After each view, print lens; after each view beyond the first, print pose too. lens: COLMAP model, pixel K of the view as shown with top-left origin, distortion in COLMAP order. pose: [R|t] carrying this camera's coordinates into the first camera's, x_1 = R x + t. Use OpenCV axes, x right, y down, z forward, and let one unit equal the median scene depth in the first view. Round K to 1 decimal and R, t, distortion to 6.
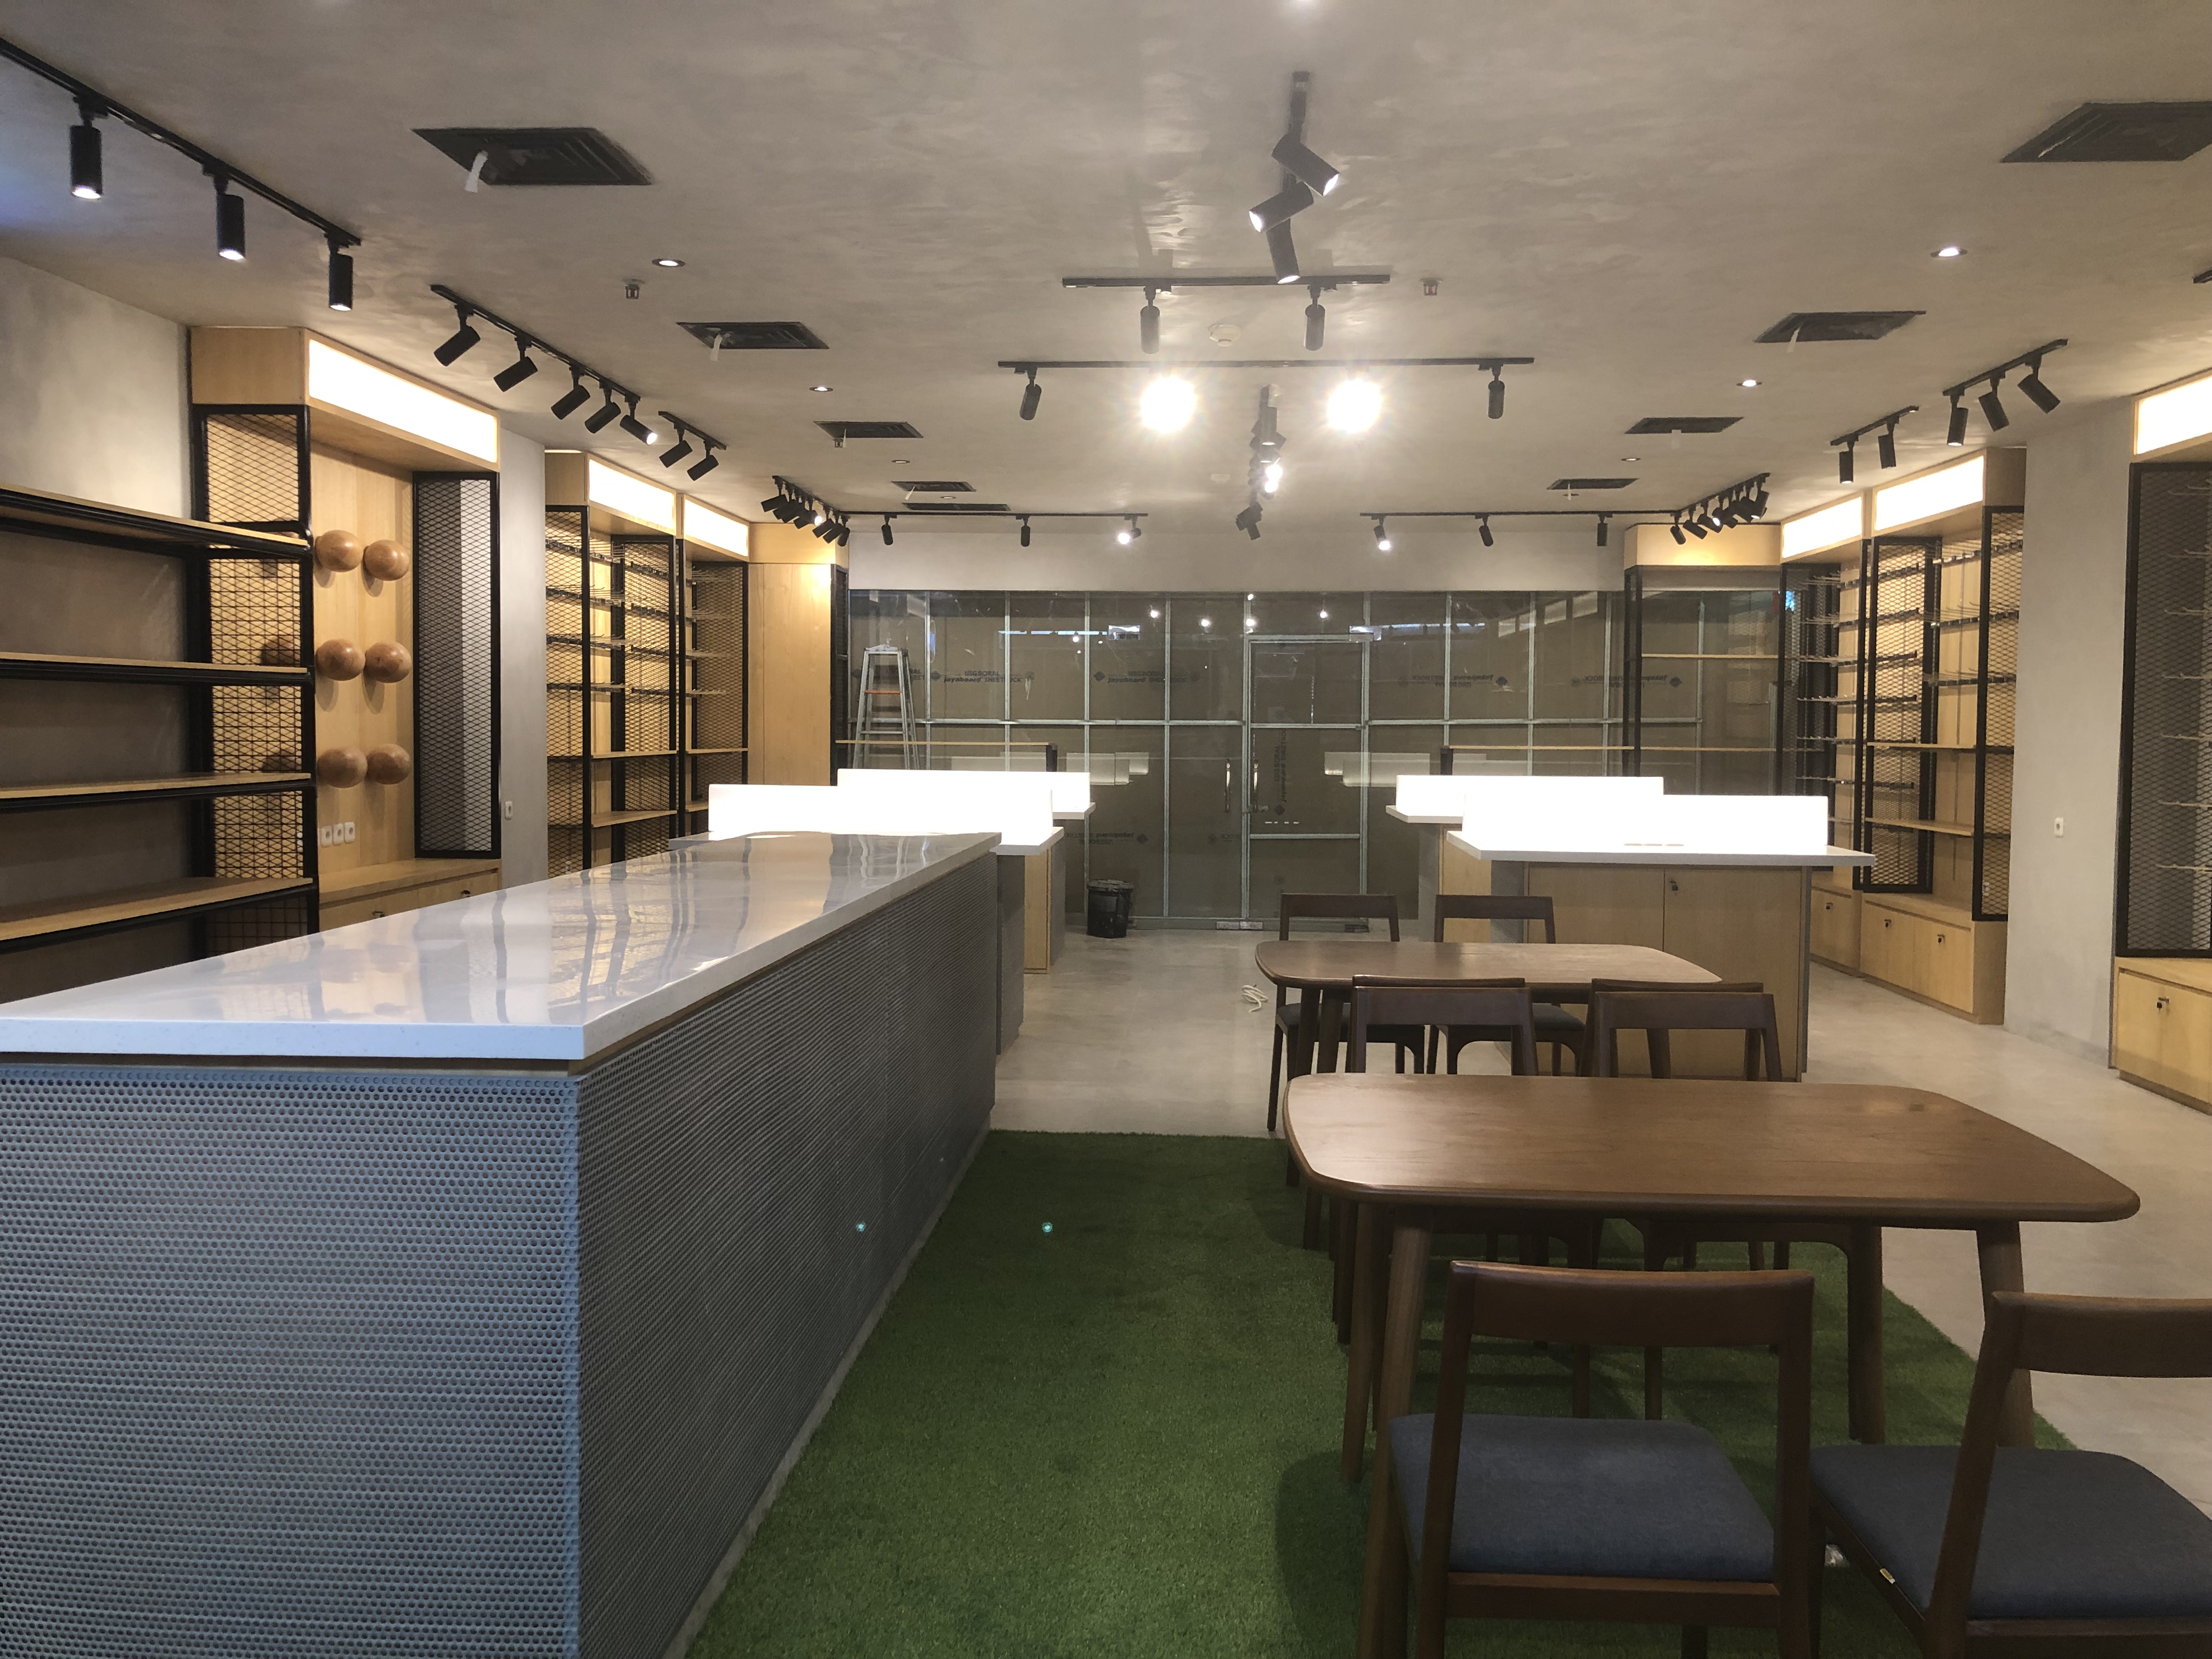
lens RADIAL K [[1817.6, 0, 1100.9], [0, 1817.6, 819.4], [0, 0, 1]] dist [0.014747, -0.013378]
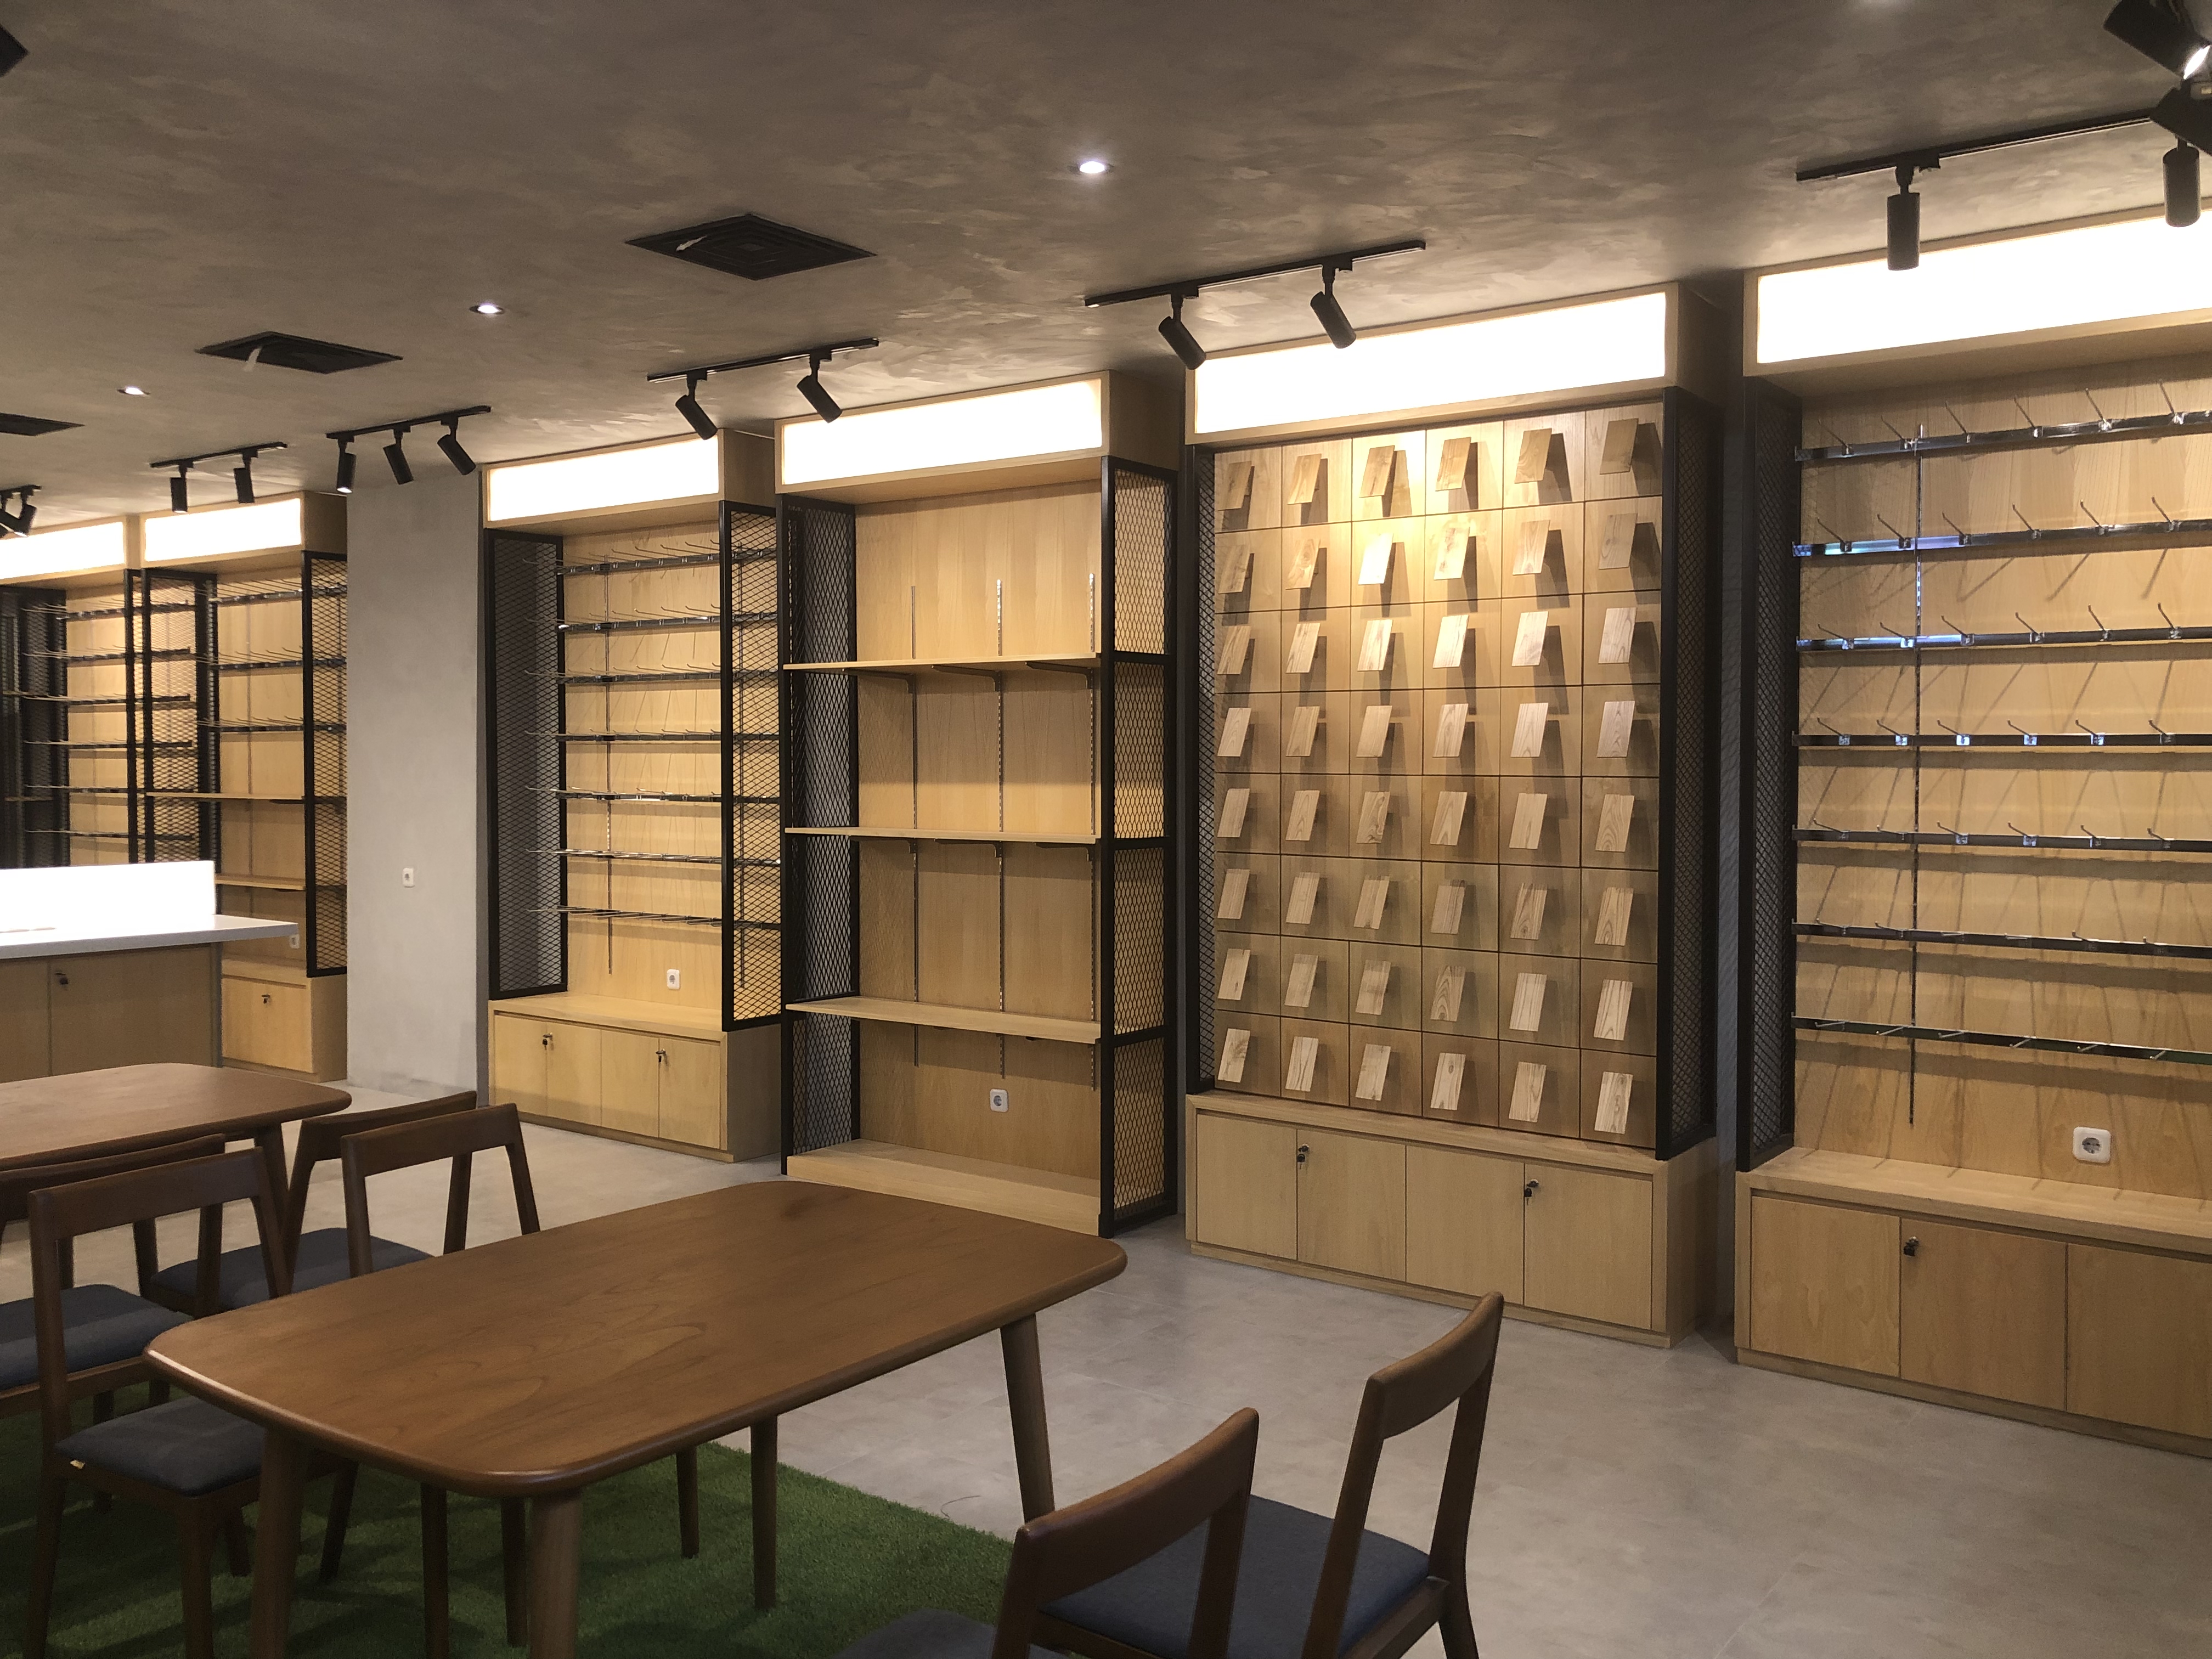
lens RADIAL K [[1817.6, 0, 1116.9], [0, 1817.6, 813.7], [0, 0, 1]] dist [0.014747, -0.013378]
pose [[0.528584, -0.030406, 0.848336, -0.119728], [0.044088, 0.998993, 0.008336, -0.021659], [-0.847735, 0.032996, 0.529392, 0.129517]]
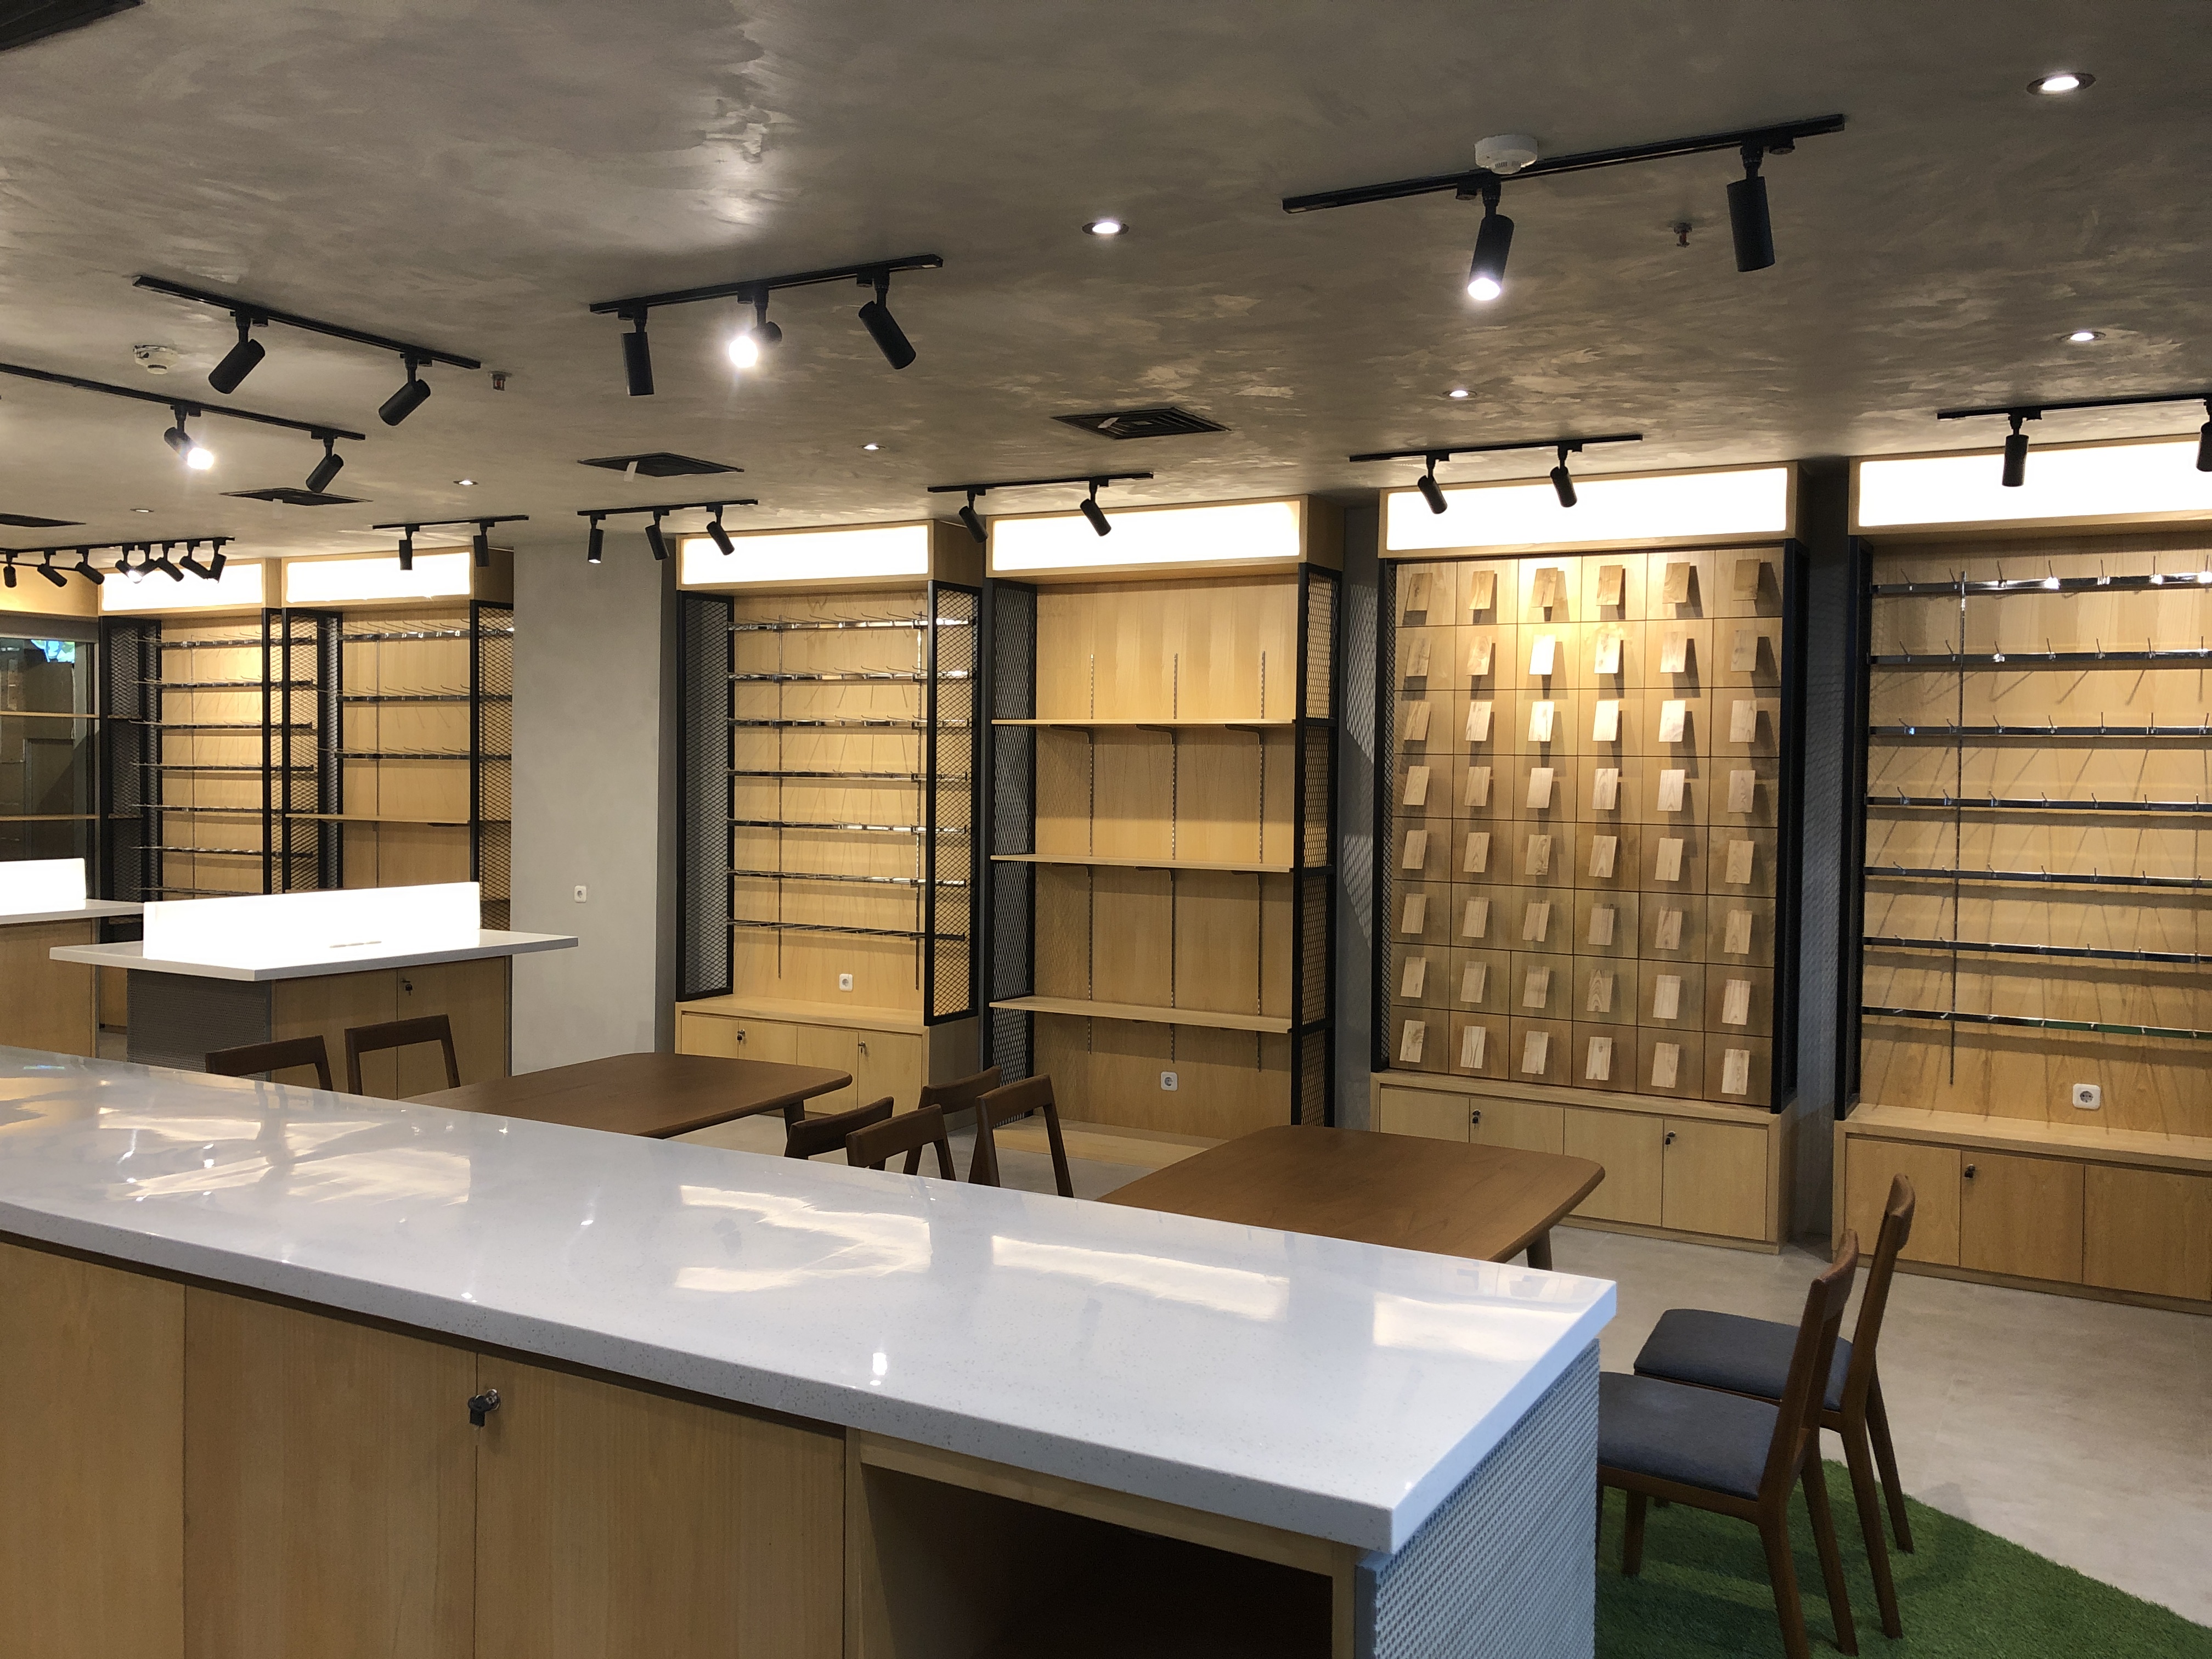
lens RADIAL K [[1817.6, 0, 1091.9], [0, 1817.6, 819.2], [0, 0, 1]] dist [0.014747, -0.013378]
pose [[0.421115, -0.031973, 0.906443, -0.362030], [0.037804, 0.999129, 0.017679, -0.049339], [-0.906219, 0.026822, 0.421957, 0.225603]]
